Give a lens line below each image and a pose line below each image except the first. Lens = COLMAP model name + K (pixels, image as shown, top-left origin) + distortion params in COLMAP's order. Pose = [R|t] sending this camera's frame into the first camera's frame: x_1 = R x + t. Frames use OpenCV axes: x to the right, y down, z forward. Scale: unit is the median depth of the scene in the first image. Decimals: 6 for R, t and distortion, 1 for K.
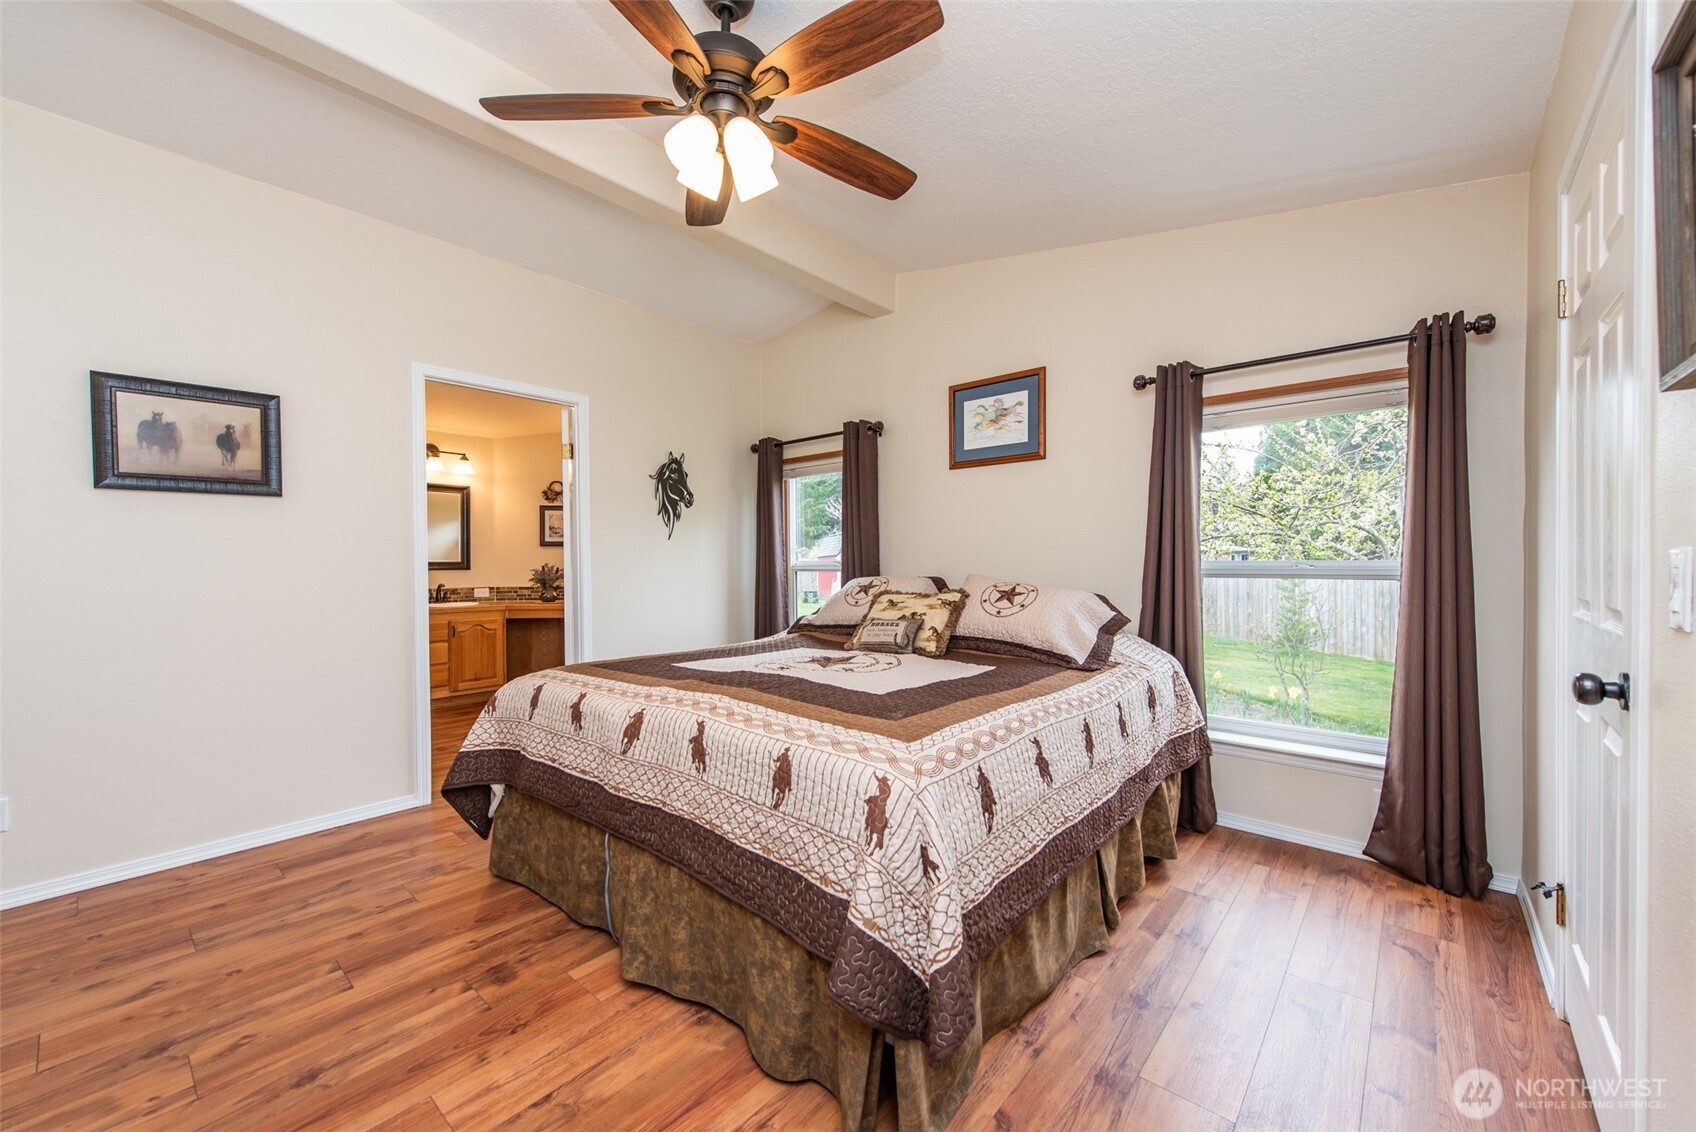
lens RADIAL K [[670.0, 0, 849.2], [0, 670.0, 566.1], [0, 0, 1]] dist [0.008950, -0.000110]
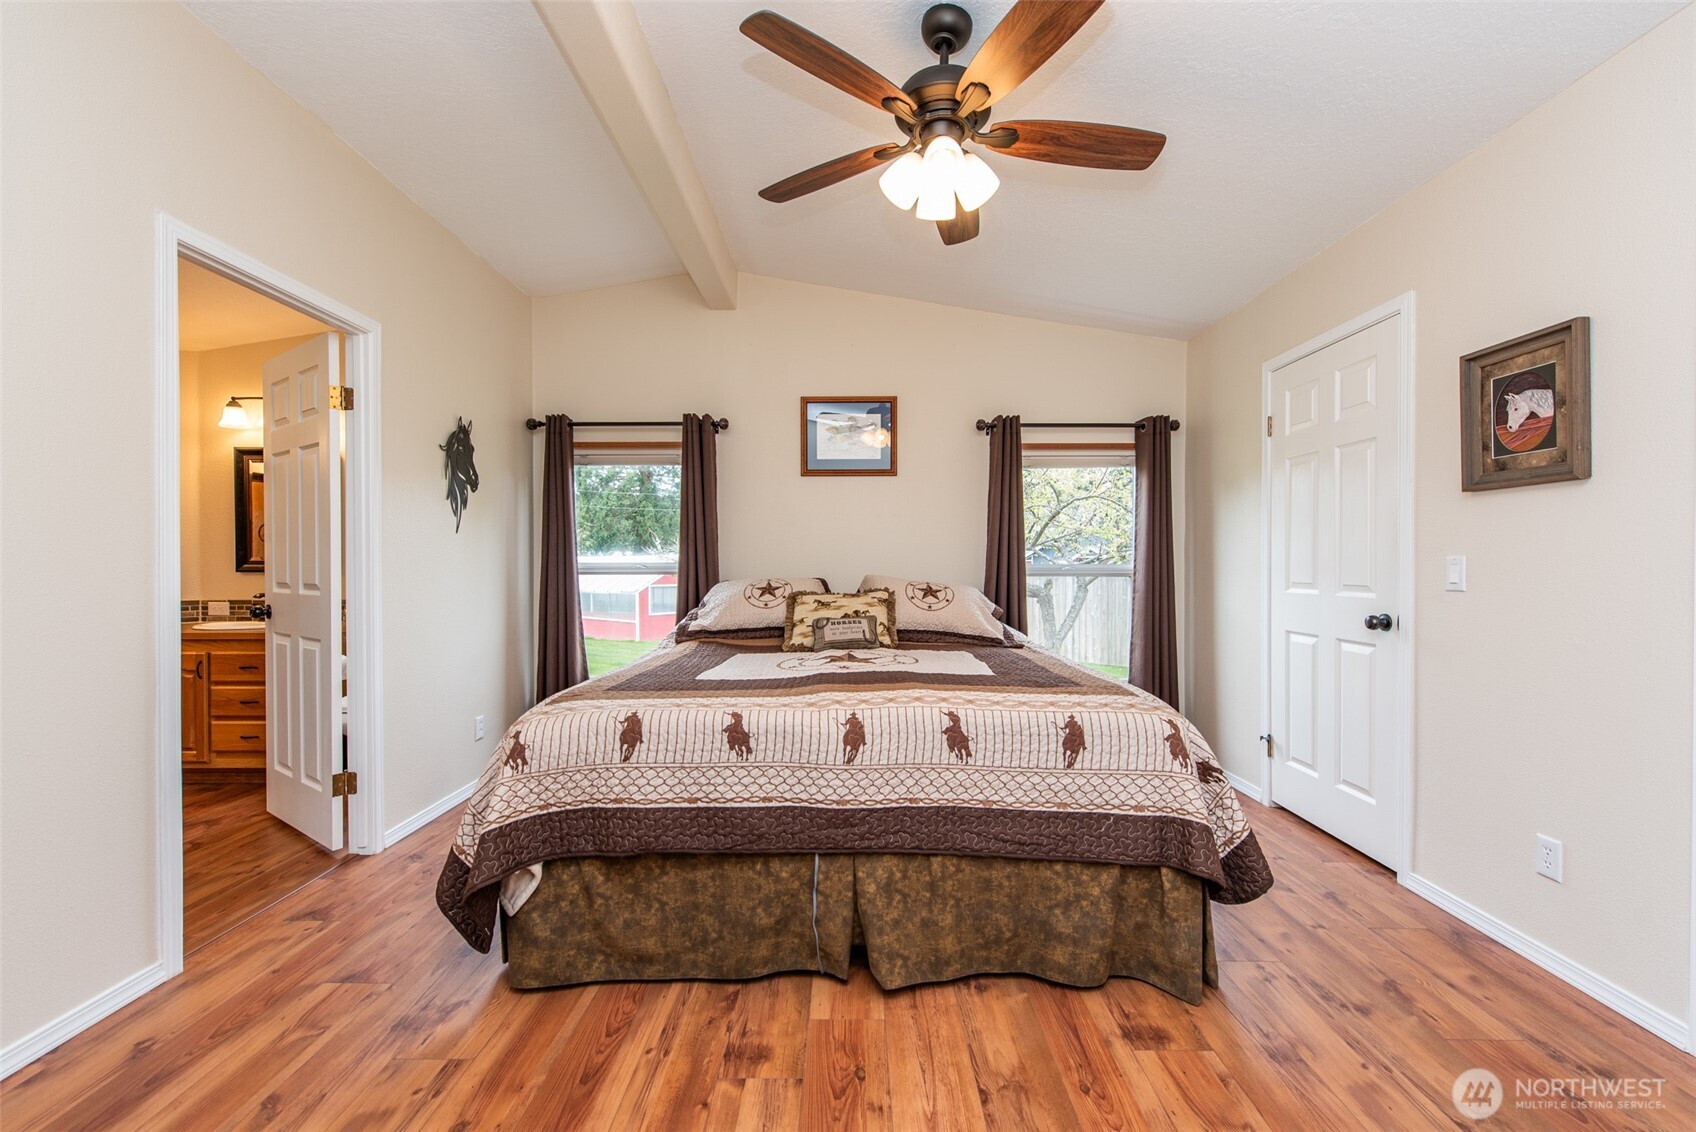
lens RADIAL K [[692.3, 0, 848.0], [0, 692.3, 566.0], [0, 0, 1]] dist [0.007750, -0.000200]
pose [[0.753619, 0.004971, 0.657292, -0.666940], [0.000984, 0.999962, -0.008691, 0.007860], [-0.657310, 0.007197, 0.753586, 0.181238]]
